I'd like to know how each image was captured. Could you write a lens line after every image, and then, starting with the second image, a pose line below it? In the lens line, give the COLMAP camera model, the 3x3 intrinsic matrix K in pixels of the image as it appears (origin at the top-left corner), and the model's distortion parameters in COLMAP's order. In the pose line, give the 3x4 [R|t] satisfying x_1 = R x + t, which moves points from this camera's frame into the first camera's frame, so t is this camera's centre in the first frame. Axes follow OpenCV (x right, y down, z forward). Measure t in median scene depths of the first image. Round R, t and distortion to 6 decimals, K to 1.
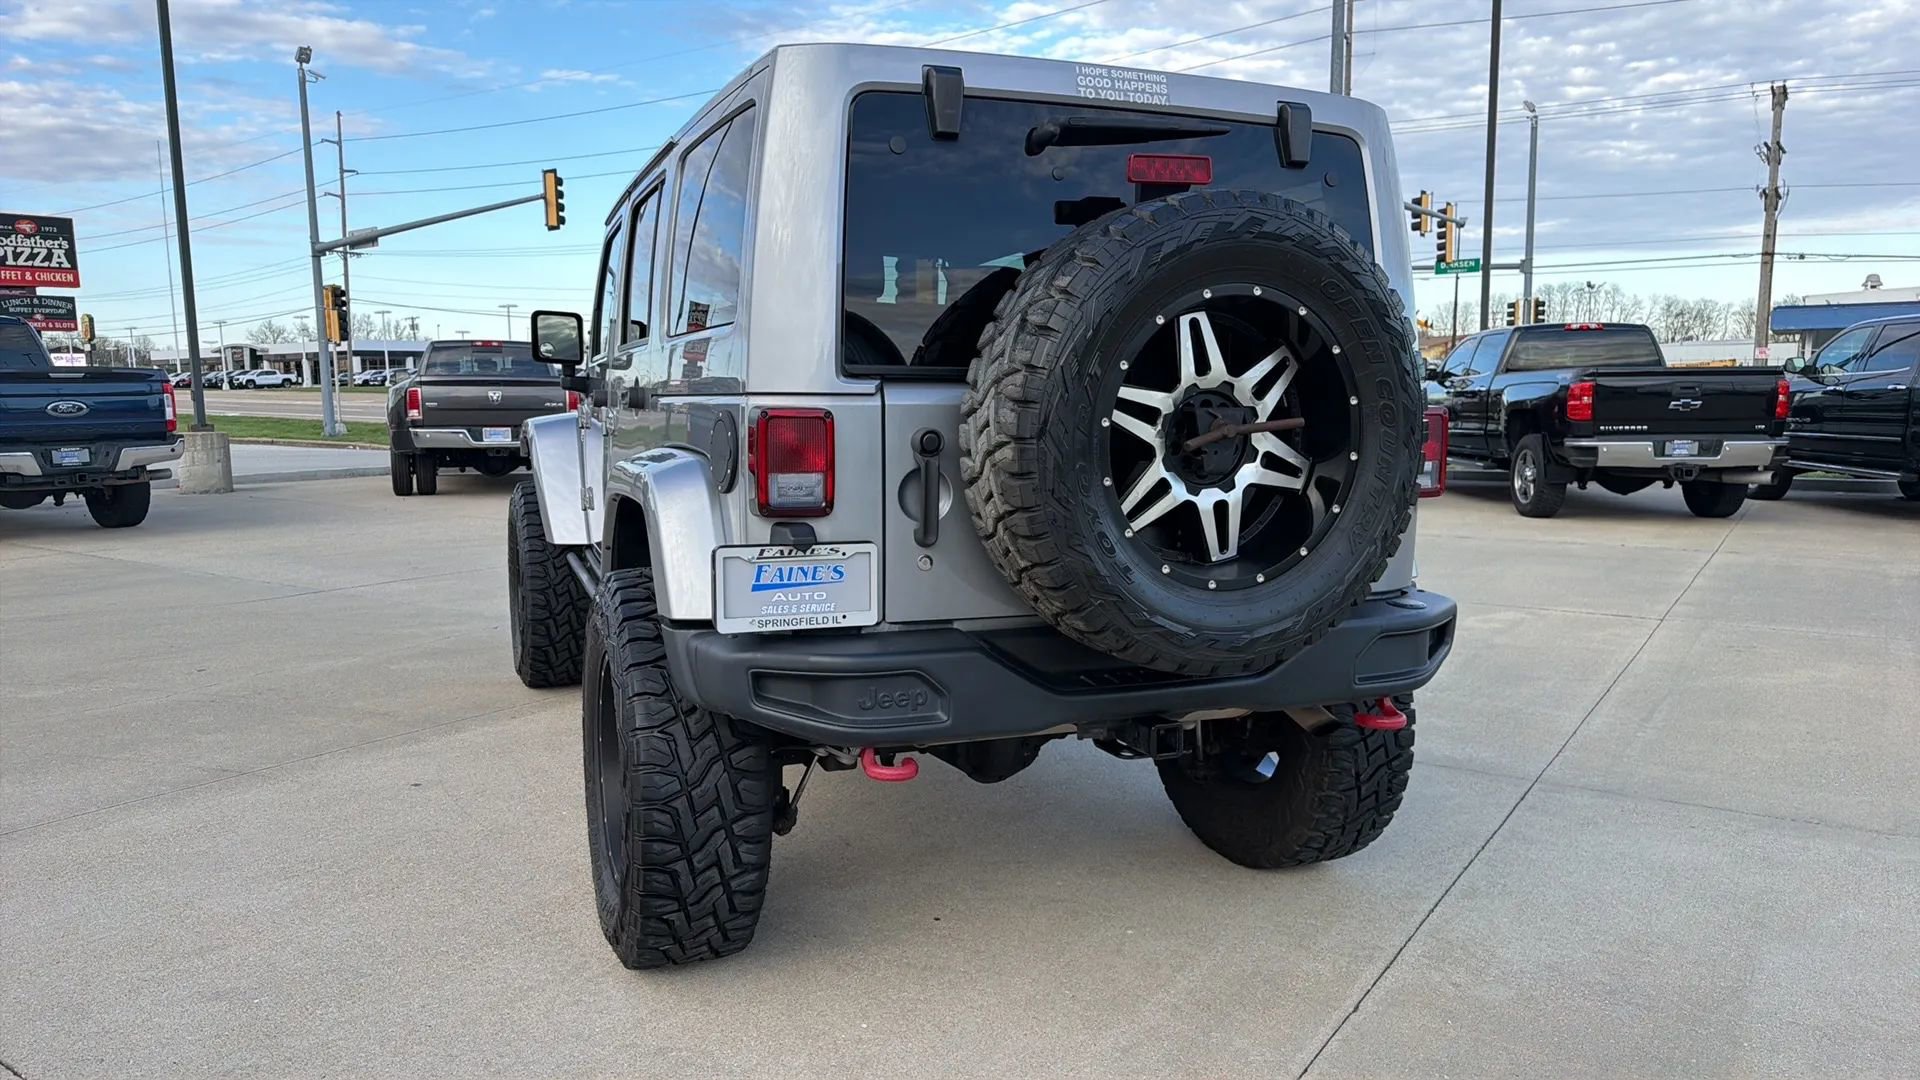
lens RADIAL K [[1301.3, 0, 922.9], [0, 1301.3, 619.7], [0, 0, 1]] dist [0.033262, -0.035431]
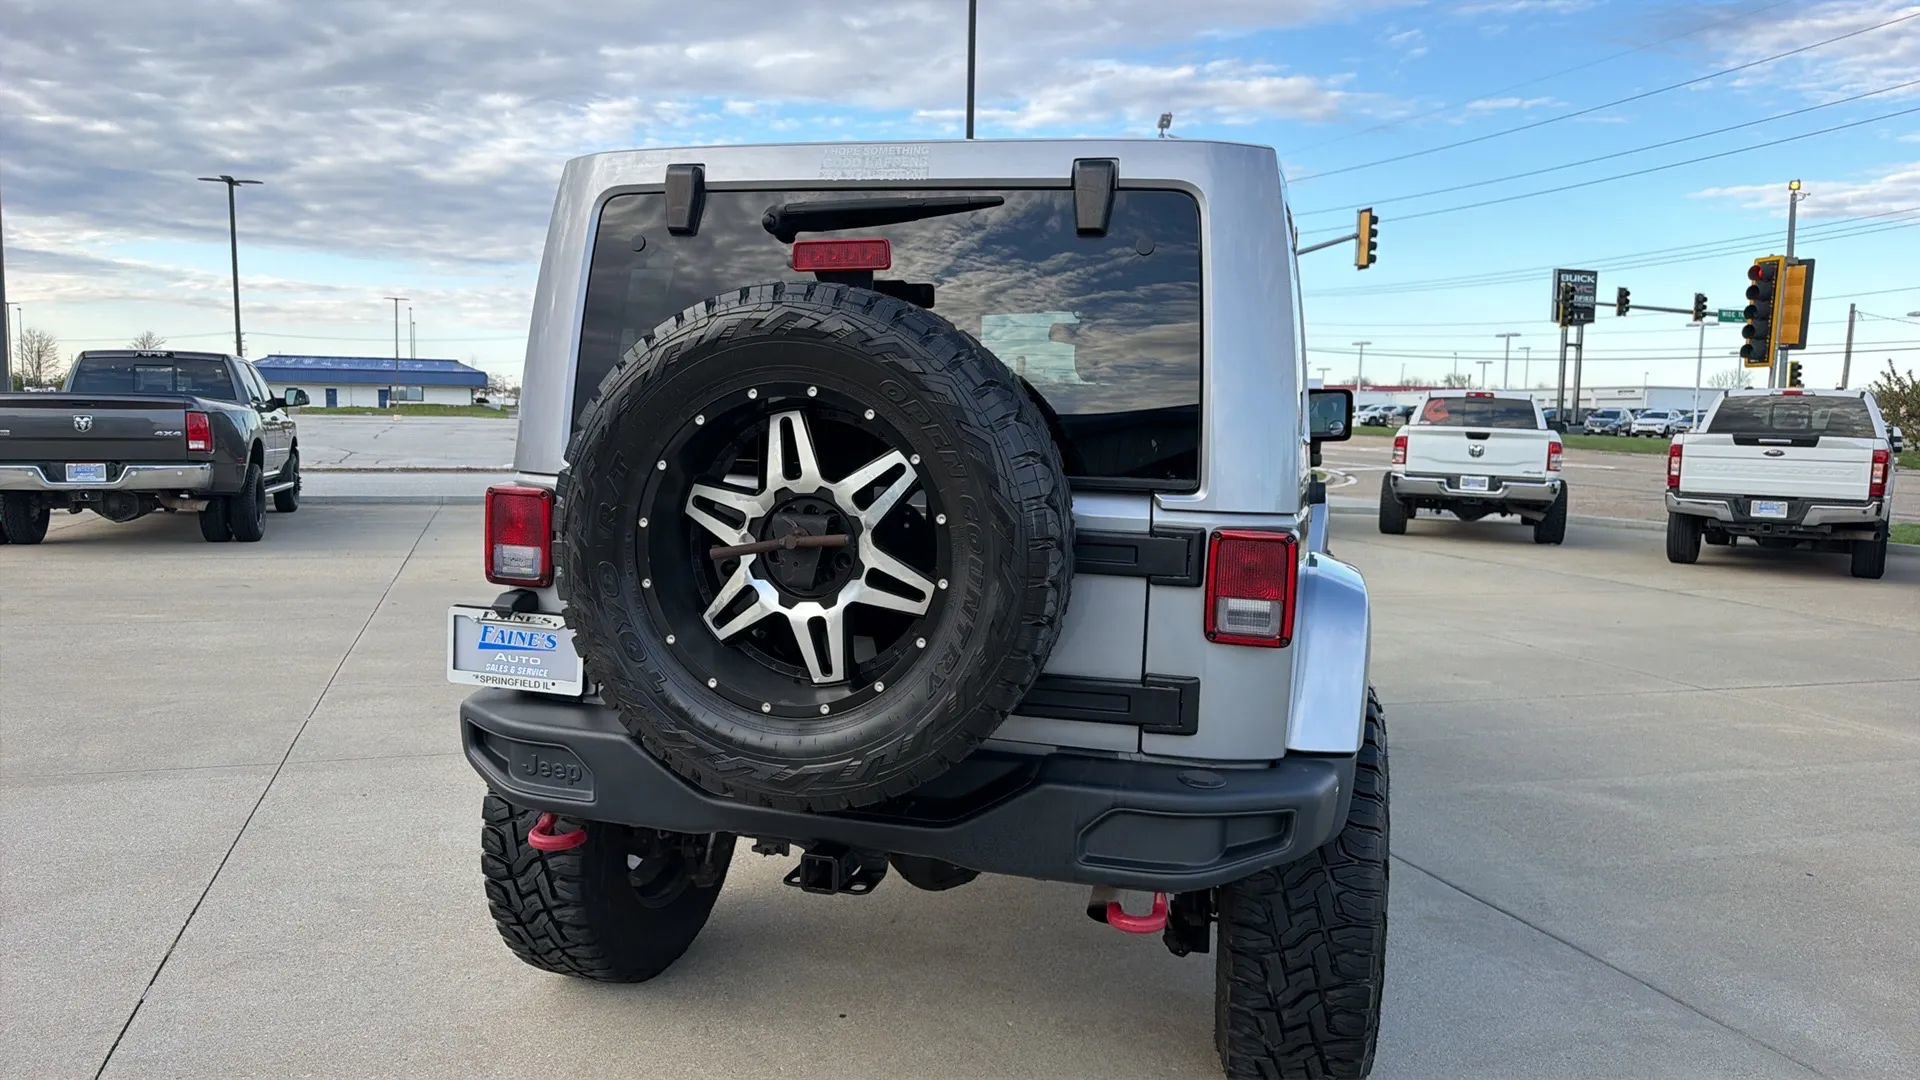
lens RADIAL K [[1315.3, 0, 925.2], [0, 1315.3, 593.6], [0, 0, 1]] dist [0.028851, -0.035181]
pose [[0.793983, 0.106583, -0.598524, 0.825556], [-0.134466, 0.990916, -0.001920, -0.115111], [0.592883, 0.082006, 0.801103, 0.314054]]
